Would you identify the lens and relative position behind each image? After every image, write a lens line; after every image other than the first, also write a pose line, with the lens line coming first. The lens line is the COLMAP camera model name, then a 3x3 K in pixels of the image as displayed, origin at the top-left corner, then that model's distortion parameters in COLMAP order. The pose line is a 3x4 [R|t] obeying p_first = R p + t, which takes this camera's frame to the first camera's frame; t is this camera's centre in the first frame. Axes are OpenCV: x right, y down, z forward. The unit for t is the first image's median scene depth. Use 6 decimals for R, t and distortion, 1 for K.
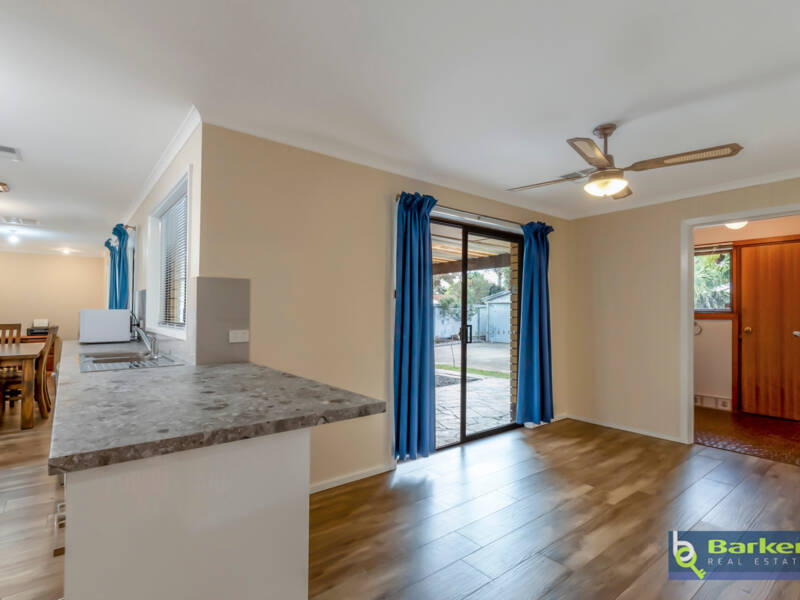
lens RADIAL K [[389.7, 0, 400.0], [0, 389.7, 300.0], [0, 0, 1]] dist [-0.001508, -0.000245]
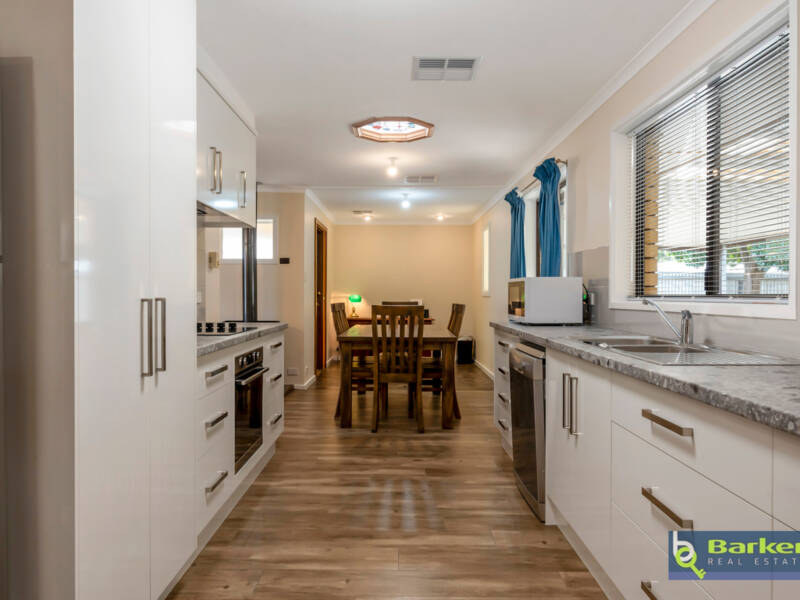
lens RADIAL K [[569.1, 0, 400.0], [0, 569.1, 300.0], [0, 0, 1]] dist [0.002839, 0.000242]
pose [[0.766048, 0.007852, -0.642735, -0.199447], [0.011215, 0.999610, 0.025579, 0.023926], [0.642685, -0.026803, 0.765661, 0.021249]]
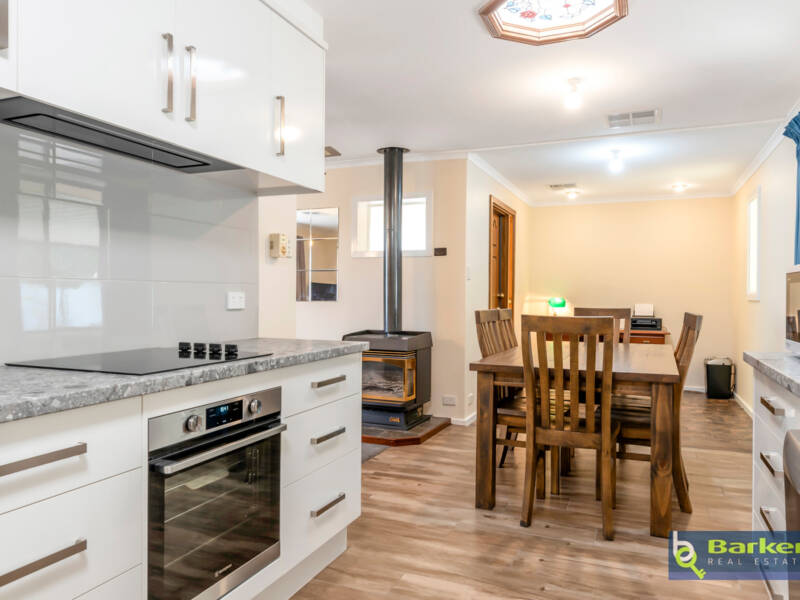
lens RADIAL K [[592.6, 0, 400.0], [0, 592.6, 300.0], [0, 0, 1]] dist [-0.002821, 0.003079]
pose [[0.453149, 0.007287, -0.891405, -0.353422], [0.014445, 0.999775, 0.015516, 0.030160], [0.891318, -0.019908, 0.452942, 0.308120]]
